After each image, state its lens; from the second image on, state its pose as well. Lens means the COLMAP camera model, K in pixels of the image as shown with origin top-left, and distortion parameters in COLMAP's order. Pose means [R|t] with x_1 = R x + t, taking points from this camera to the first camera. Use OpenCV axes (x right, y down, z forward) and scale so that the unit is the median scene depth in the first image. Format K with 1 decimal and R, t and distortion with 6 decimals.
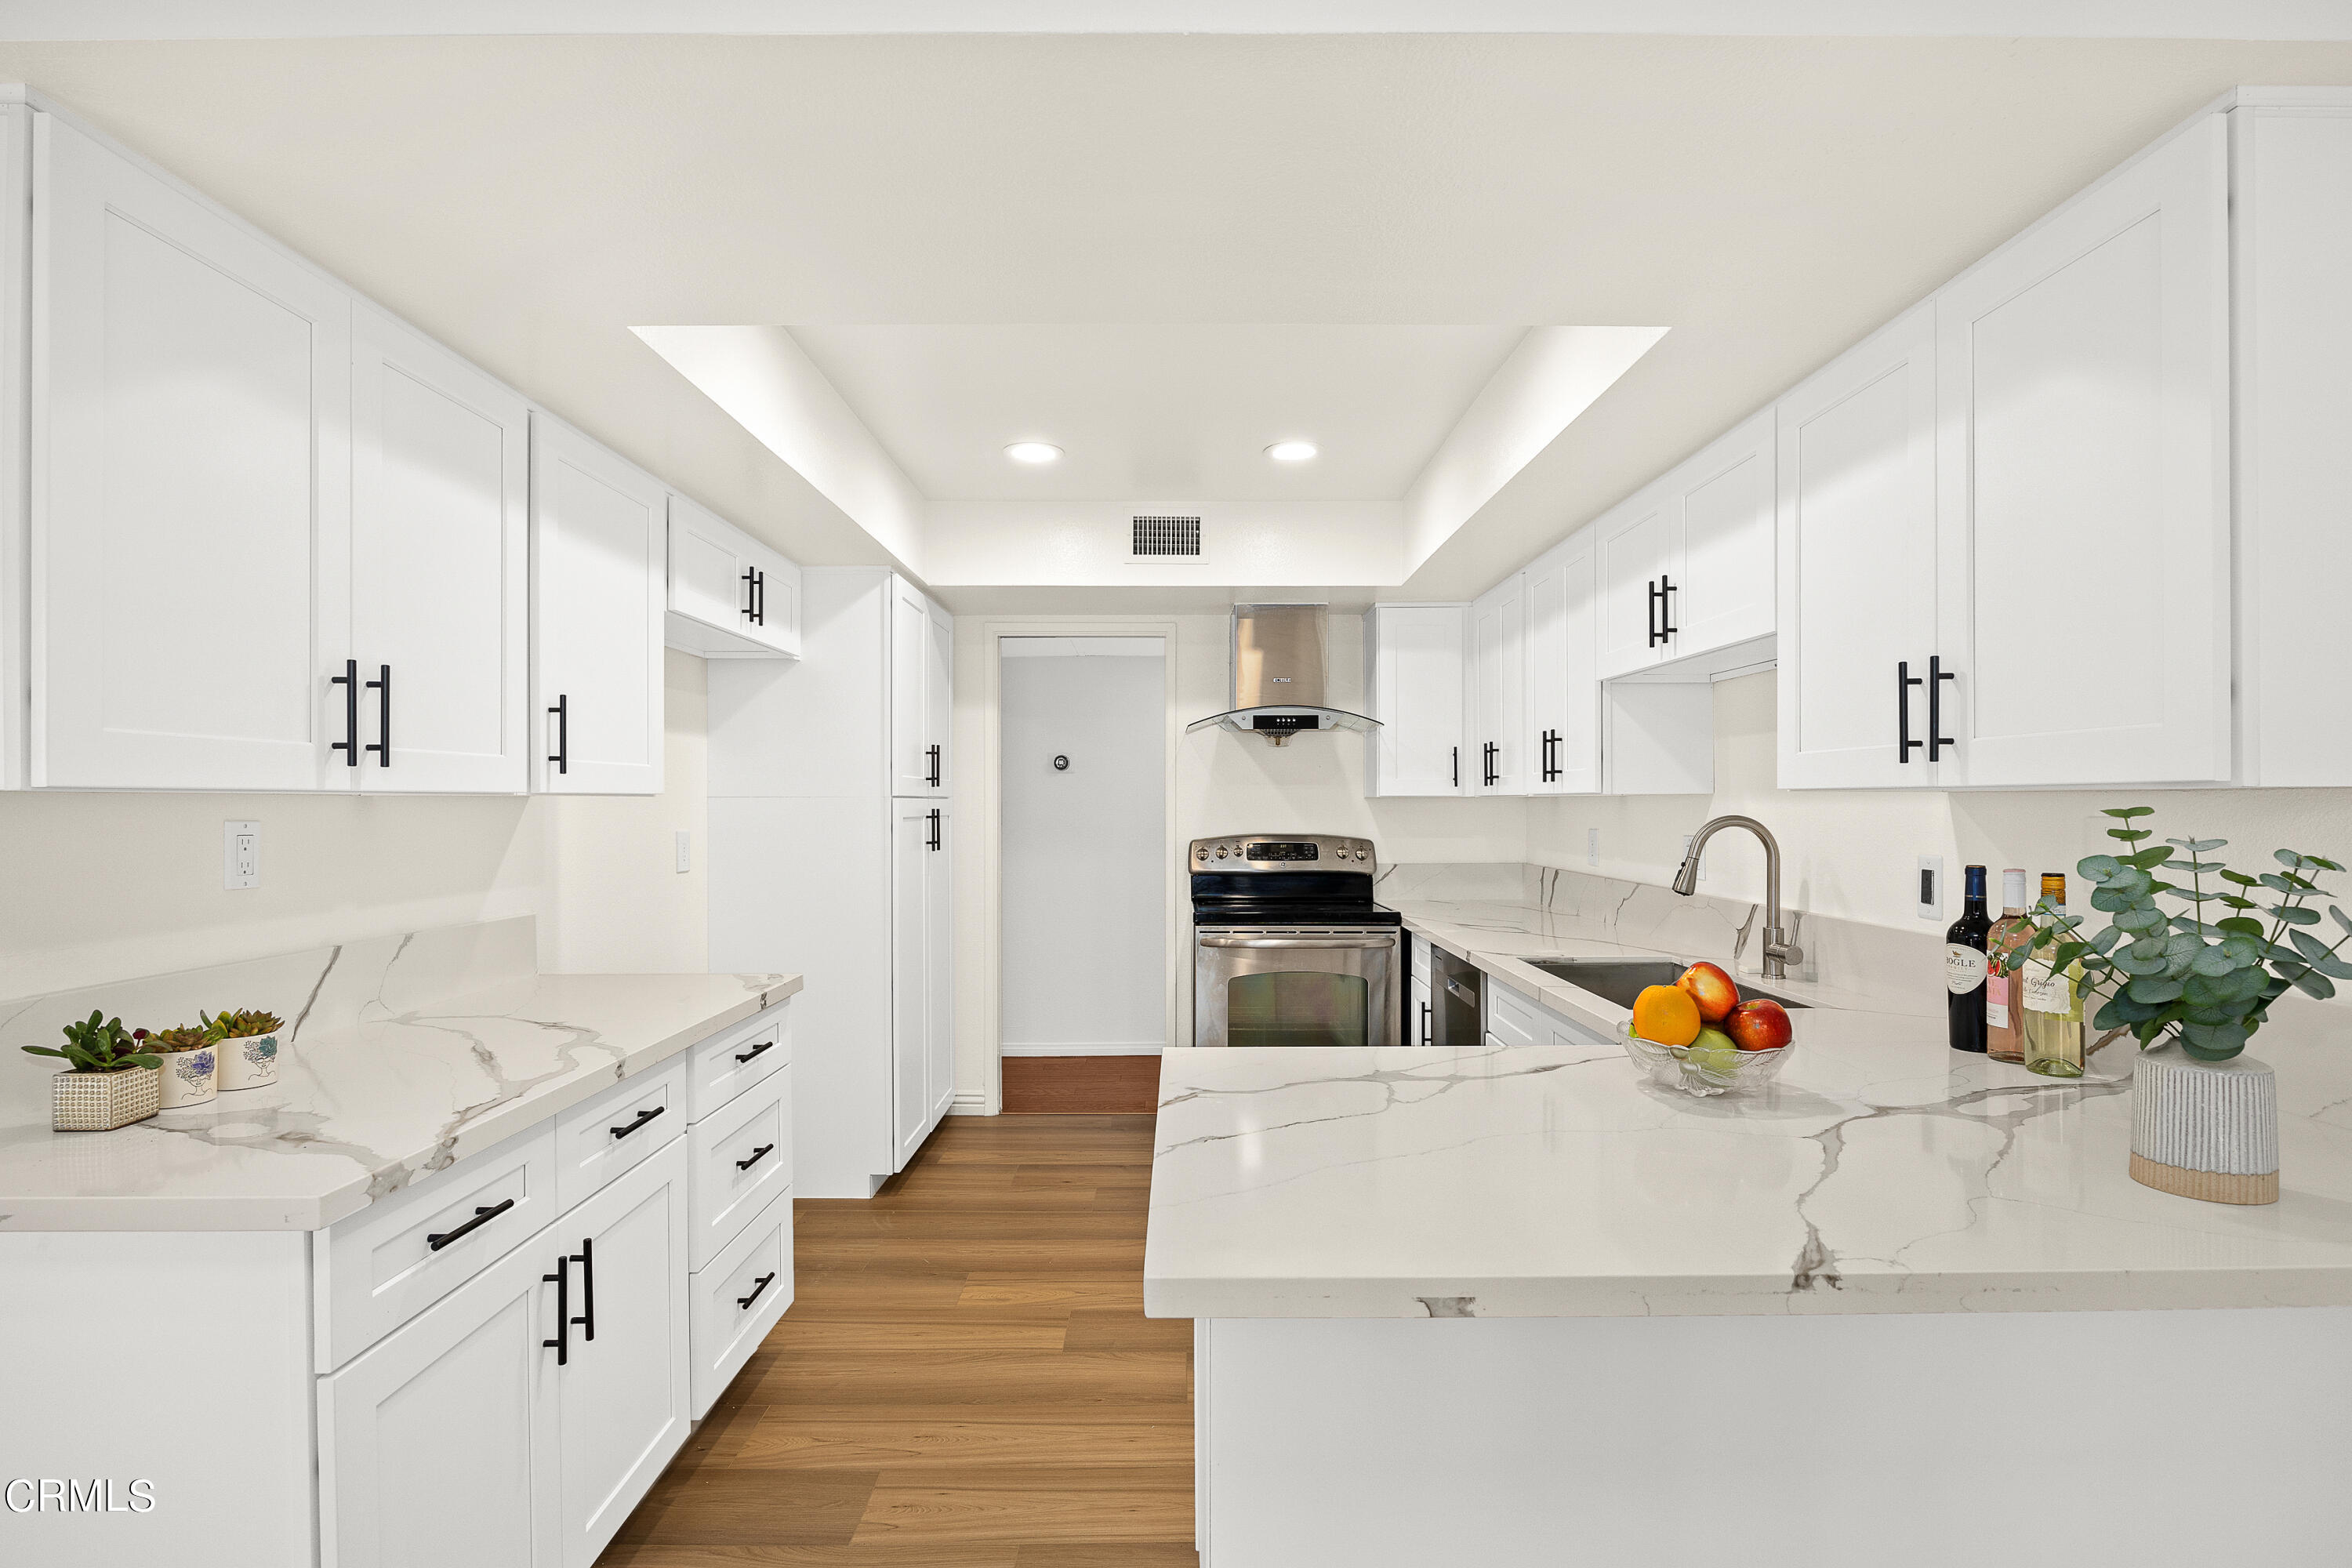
lens RADIAL K [[1105.5, 0, 1179.0], [0, 1105.5, 810.6], [0, 0, 1]] dist [-0.009955, -0.000133]
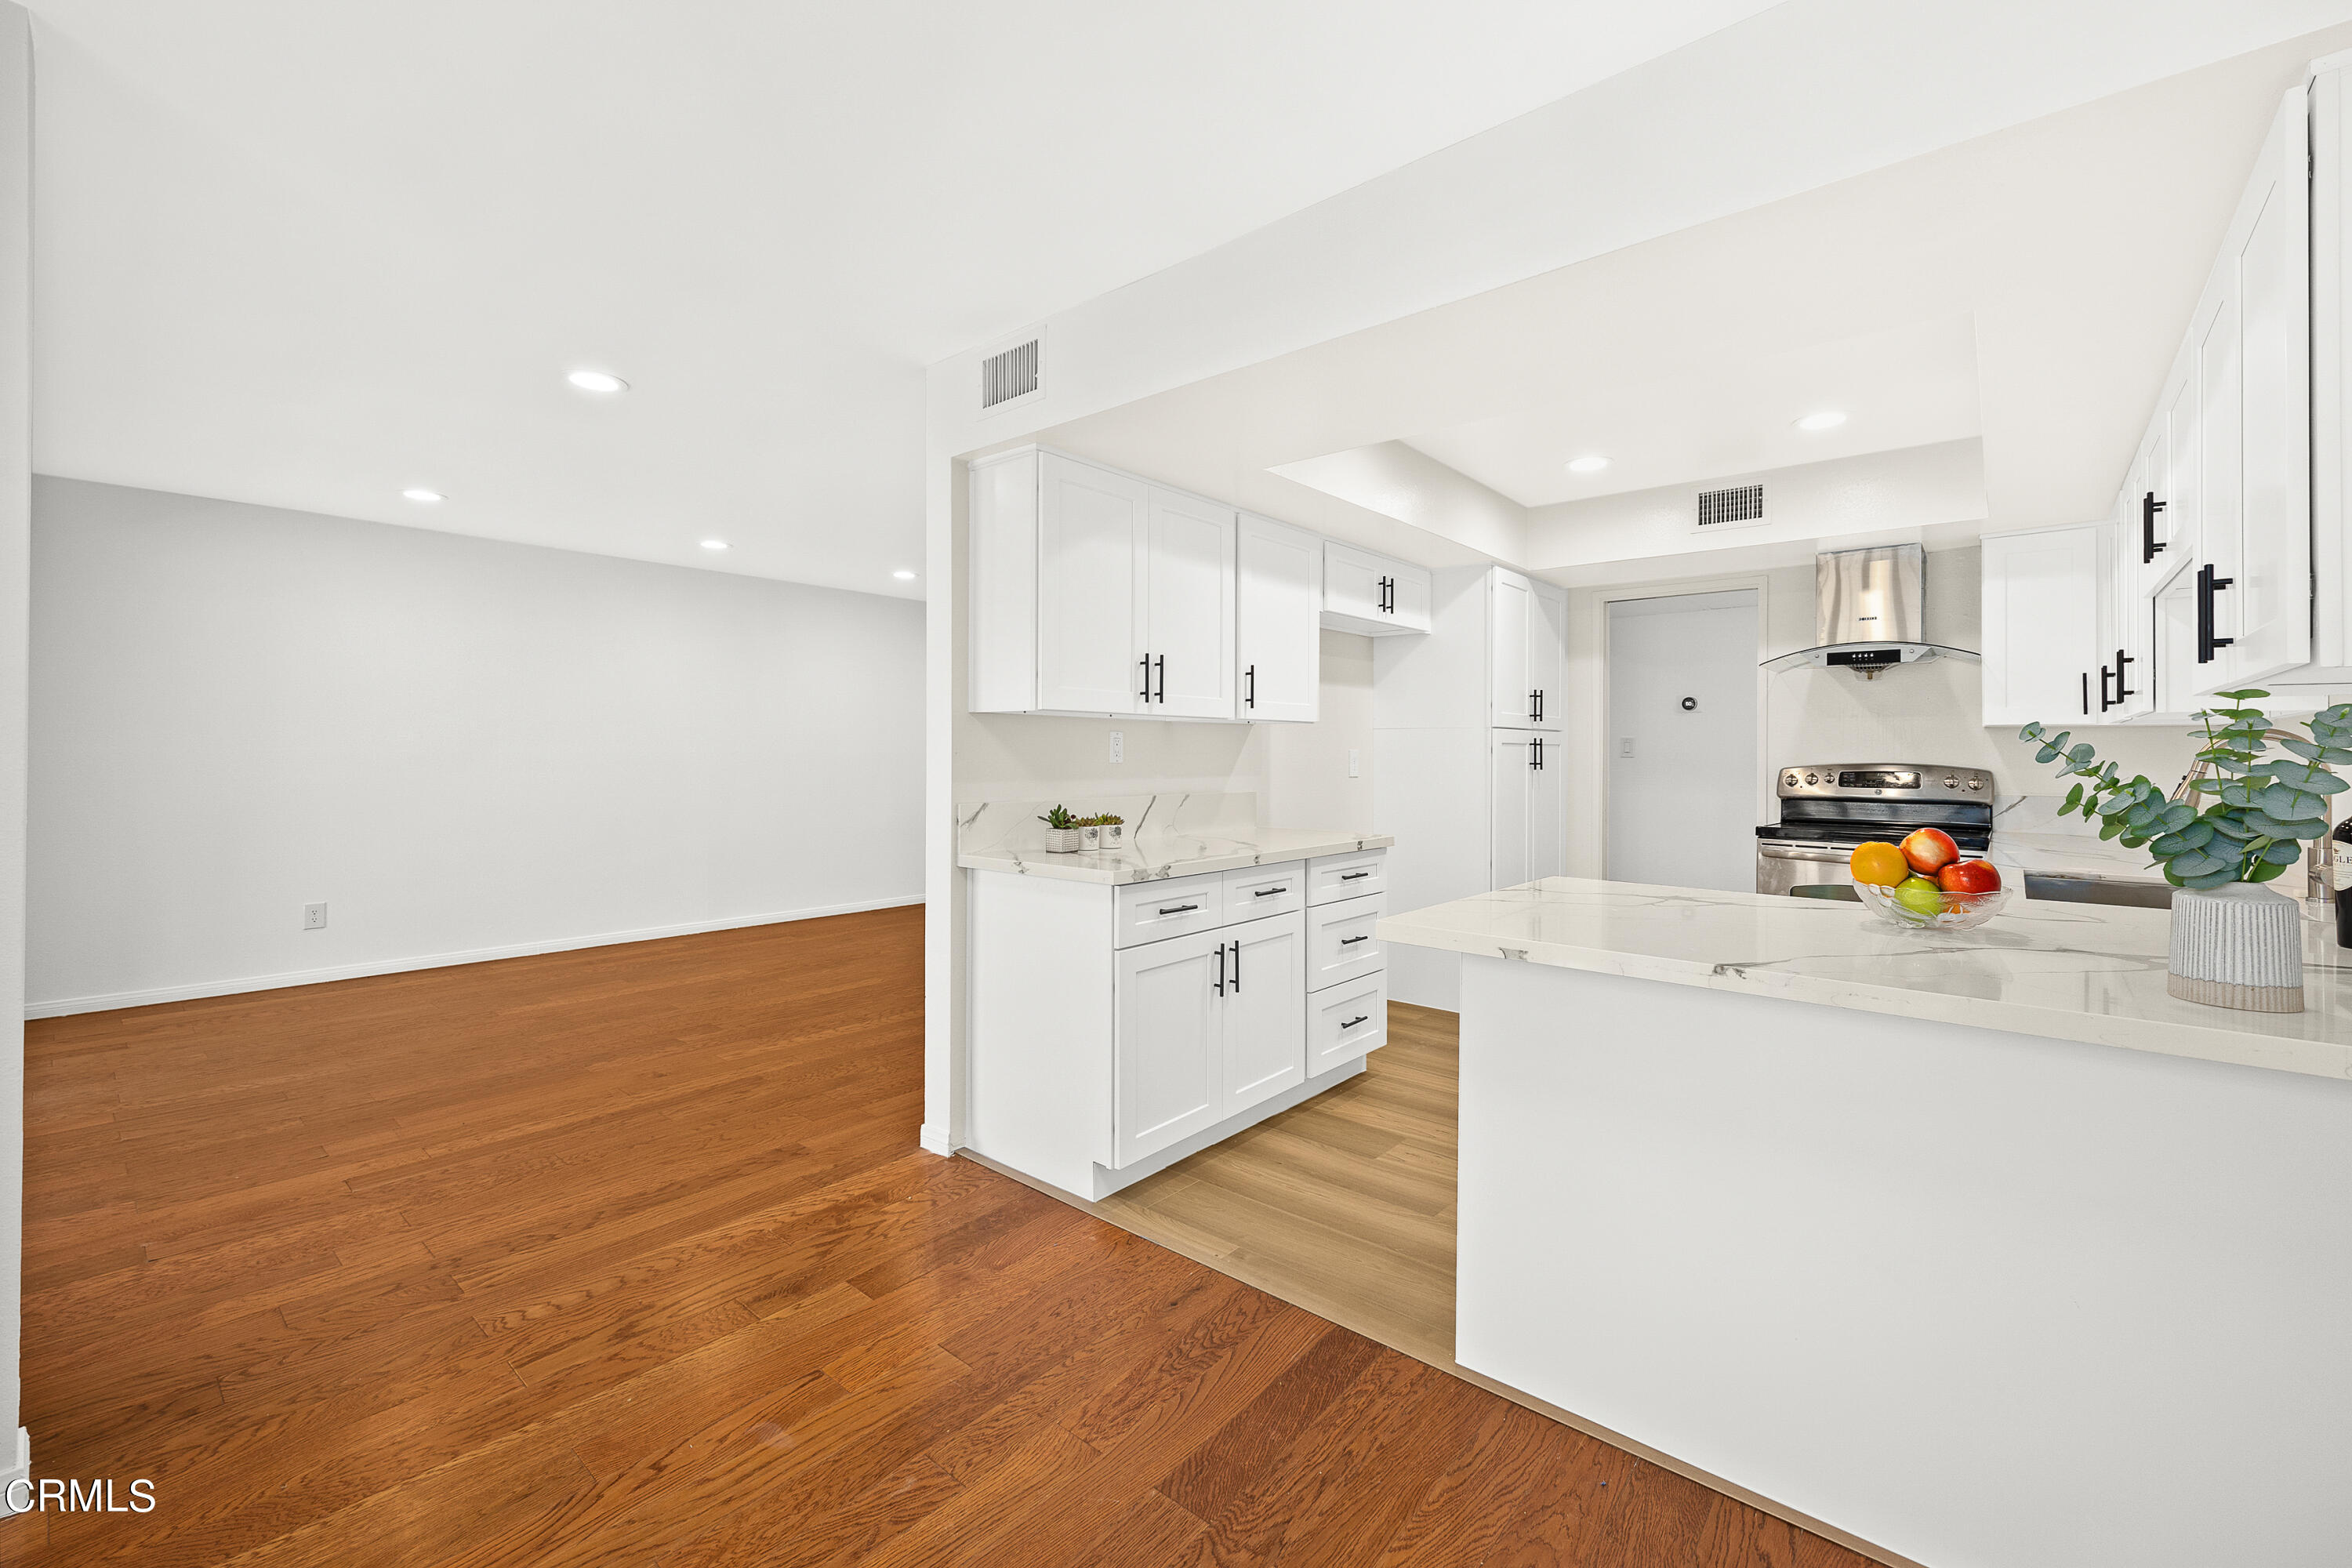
lens RADIAL K [[970.5, 0, 1182.0], [0, 970.5, 759.9], [0, 0, 1]] dist [-0.000648, 0.000114]
pose [[0.759189, 0.011567, -0.650767, 0.397190], [-0.012008, 0.999921, 0.003764, 0.046891], [0.650759, 0.004957, 0.759268, -0.295741]]
